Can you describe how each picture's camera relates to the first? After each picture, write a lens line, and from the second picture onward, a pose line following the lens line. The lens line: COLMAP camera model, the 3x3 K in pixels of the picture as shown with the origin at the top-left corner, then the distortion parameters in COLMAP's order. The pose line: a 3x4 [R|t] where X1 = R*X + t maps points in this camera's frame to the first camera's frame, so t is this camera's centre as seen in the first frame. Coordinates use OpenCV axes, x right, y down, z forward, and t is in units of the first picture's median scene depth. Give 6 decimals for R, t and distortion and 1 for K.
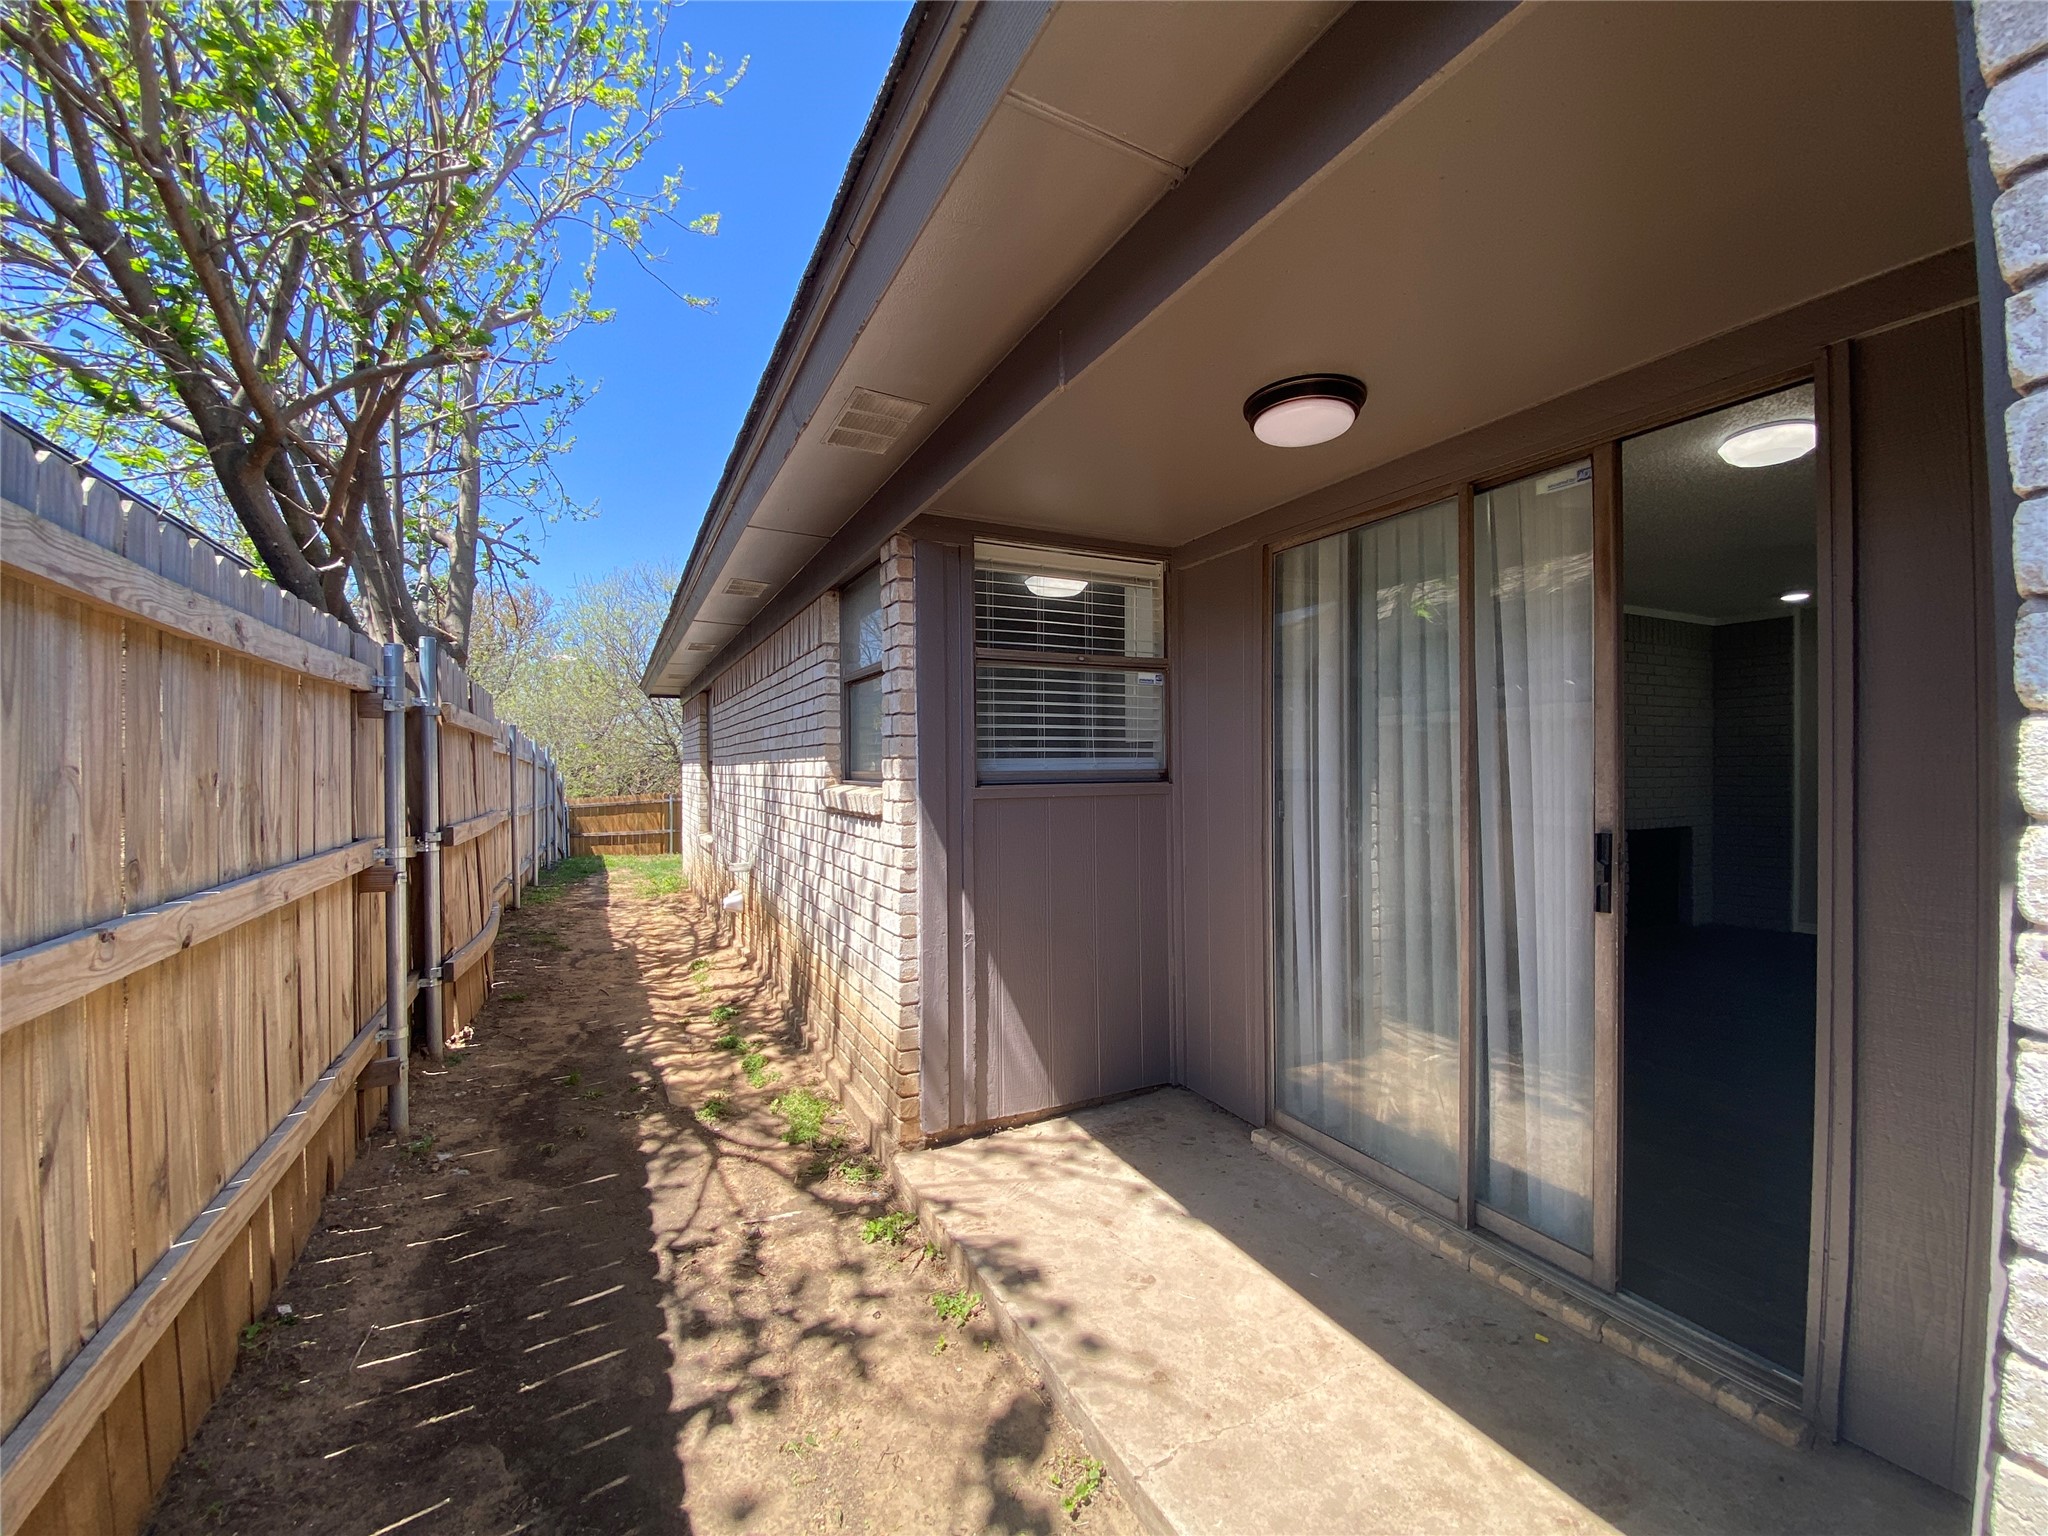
lens RADIAL K [[829.3, 0, 1029.5], [0, 829.3, 768.8], [0, 0, 1]] dist [-0.003445, -0.007616]
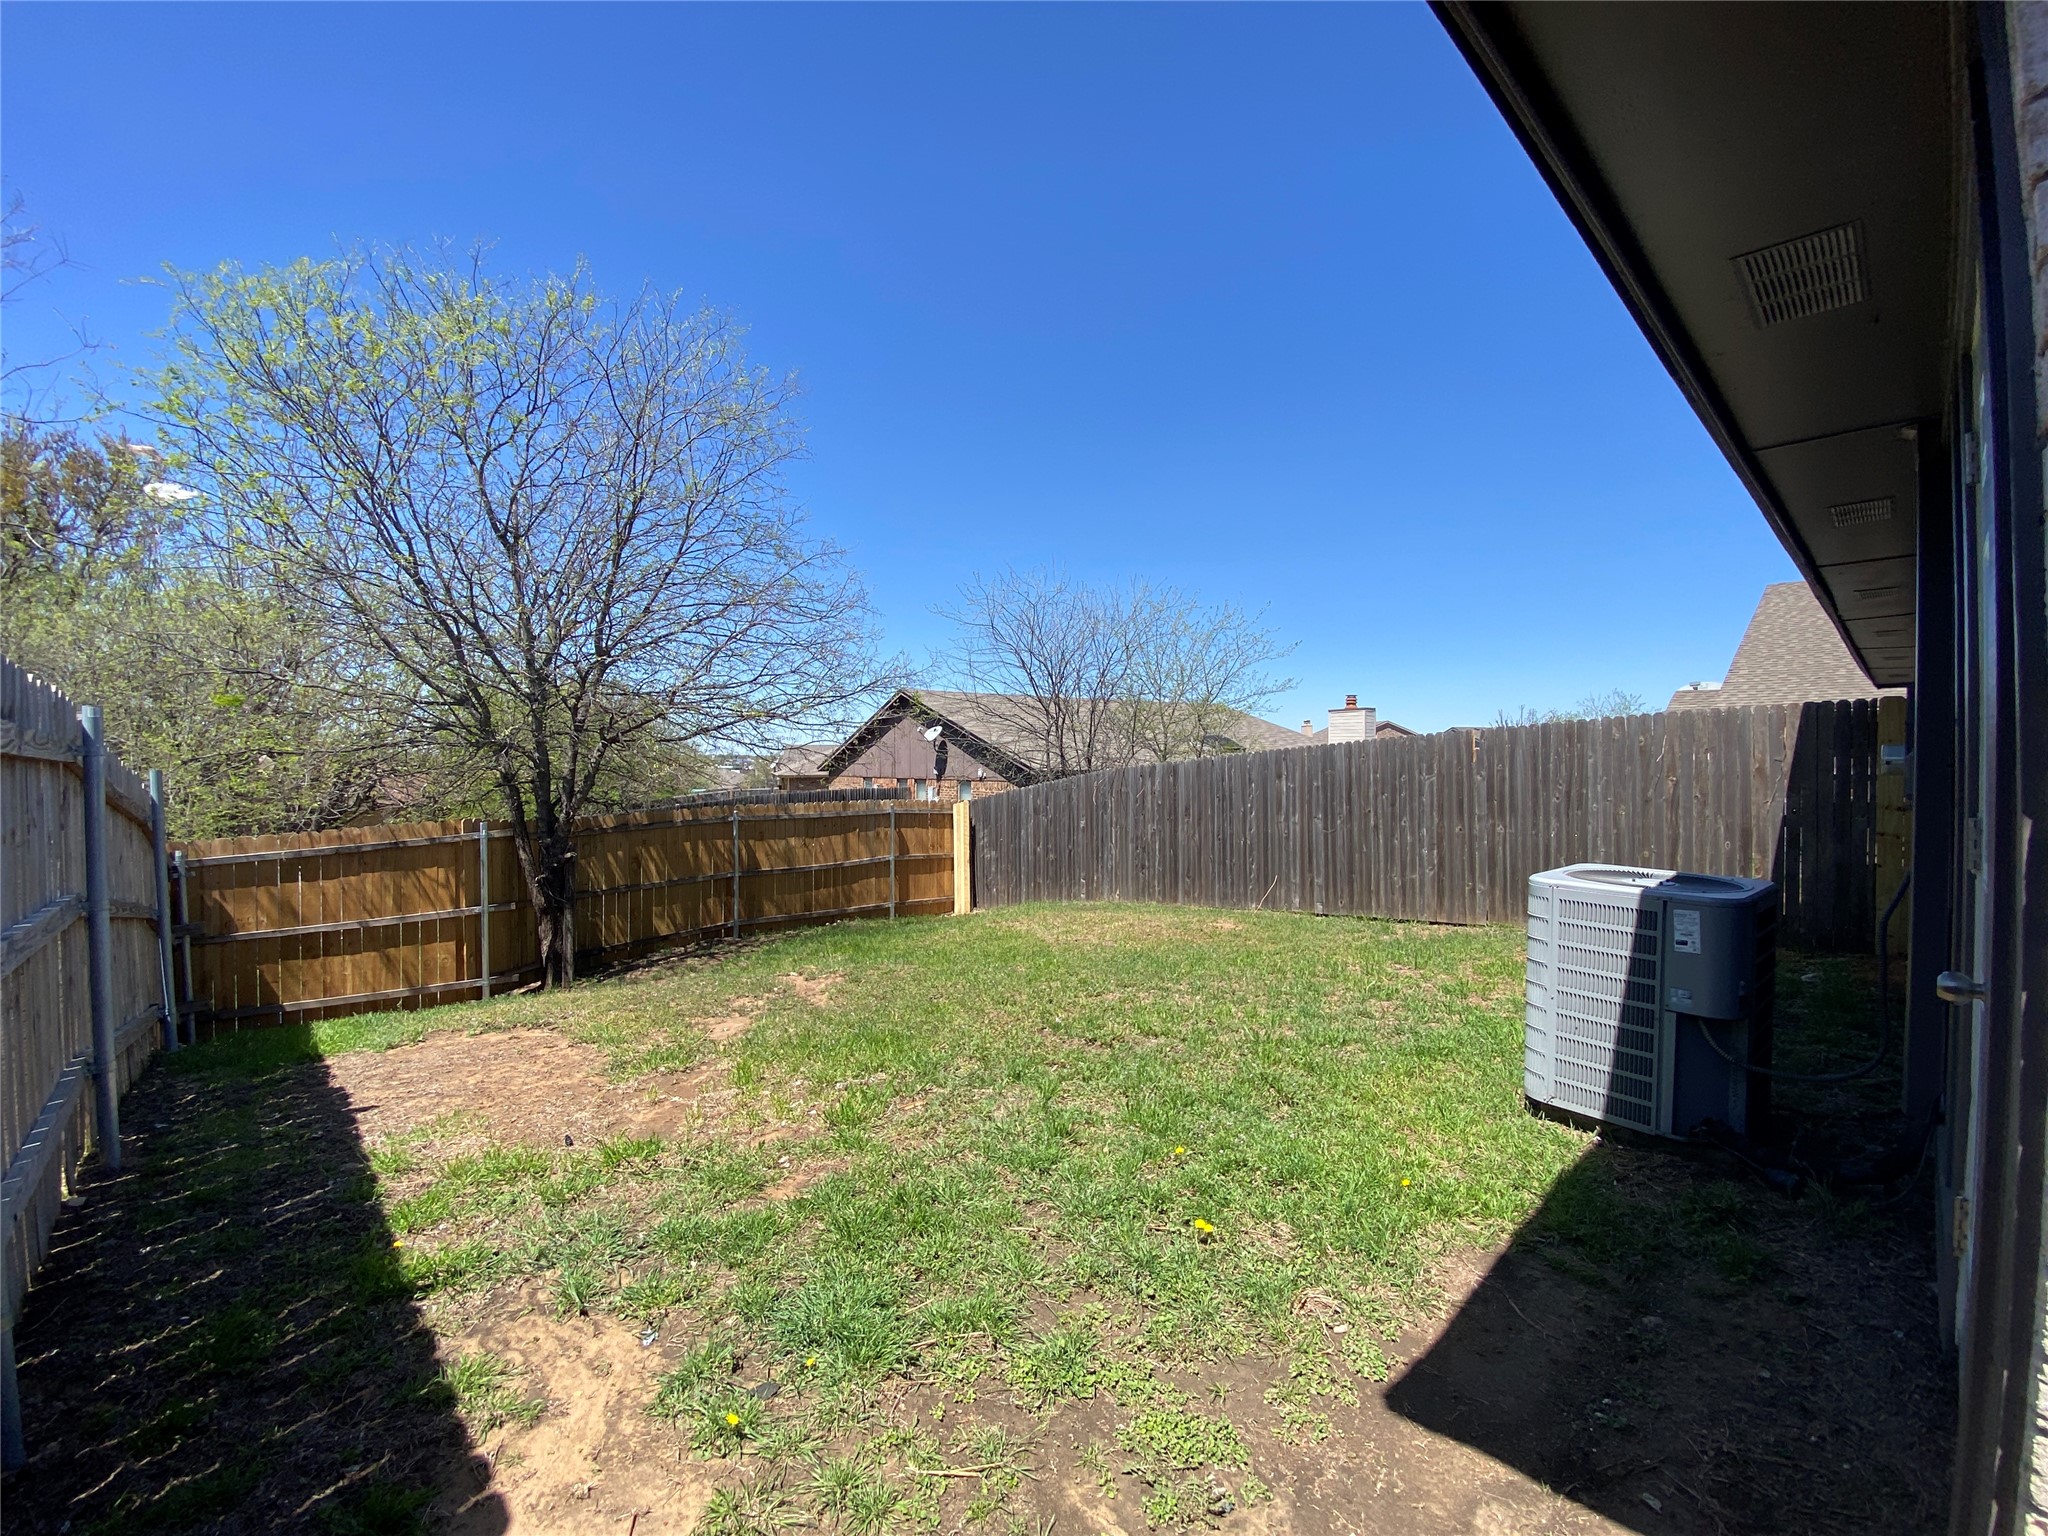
lens RADIAL K [[829.3, 0, 1020.7], [0, 829.3, 770.9], [0, 0, 1]] dist [-0.003445, -0.007616]
pose [[0.963095, -0.005256, 0.269109, -0.291035], [0.003882, 0.999977, 0.005637, 0.004072], [-0.269132, -0.004385, 0.963093, 0.539540]]
